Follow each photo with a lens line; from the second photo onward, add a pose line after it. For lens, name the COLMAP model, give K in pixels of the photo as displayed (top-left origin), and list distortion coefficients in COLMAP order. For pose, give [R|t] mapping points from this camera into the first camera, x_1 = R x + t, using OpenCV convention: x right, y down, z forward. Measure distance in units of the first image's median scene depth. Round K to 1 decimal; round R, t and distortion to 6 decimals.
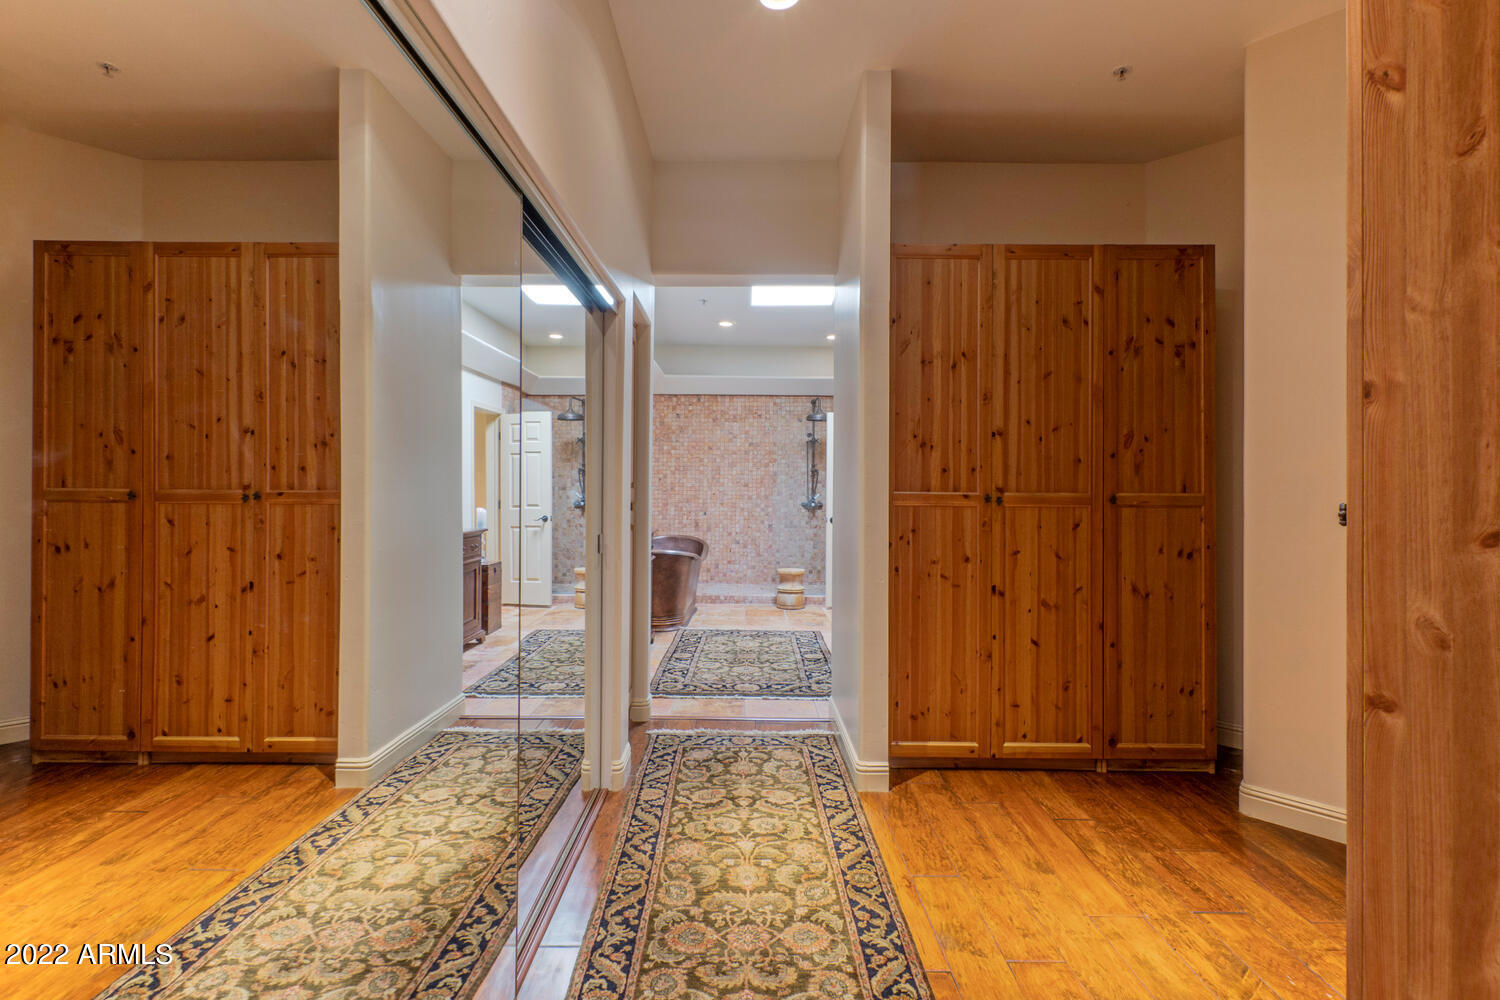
lens RADIAL K [[661.1, 0, 745.5], [0, 661.1, 484.0], [0, 0, 1]] dist [0.006534, -0.004269]
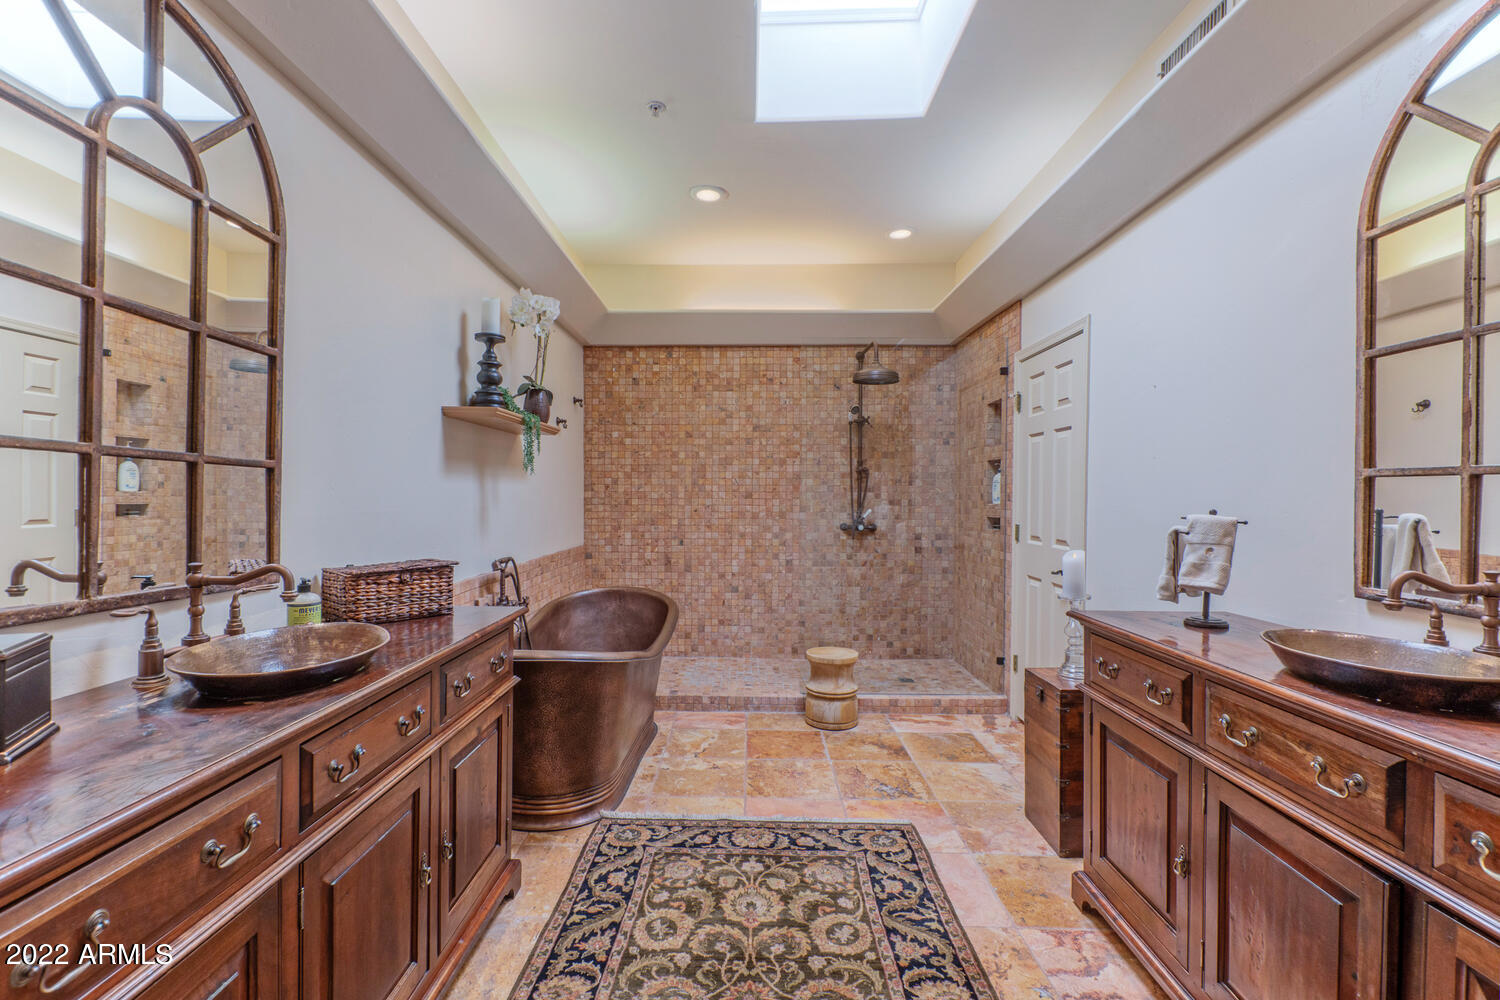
lens RADIAL K [[661.1, 0, 738.6], [0, 661.1, 506.0], [0, 0, 1]] dist [0.006534, -0.004269]
pose [[0.999828, -0.006179, -0.017496, 0.002325], [0.006545, 0.999759, 0.020931, -0.001253], [0.017363, -0.021042, 0.999628, 0.394038]]
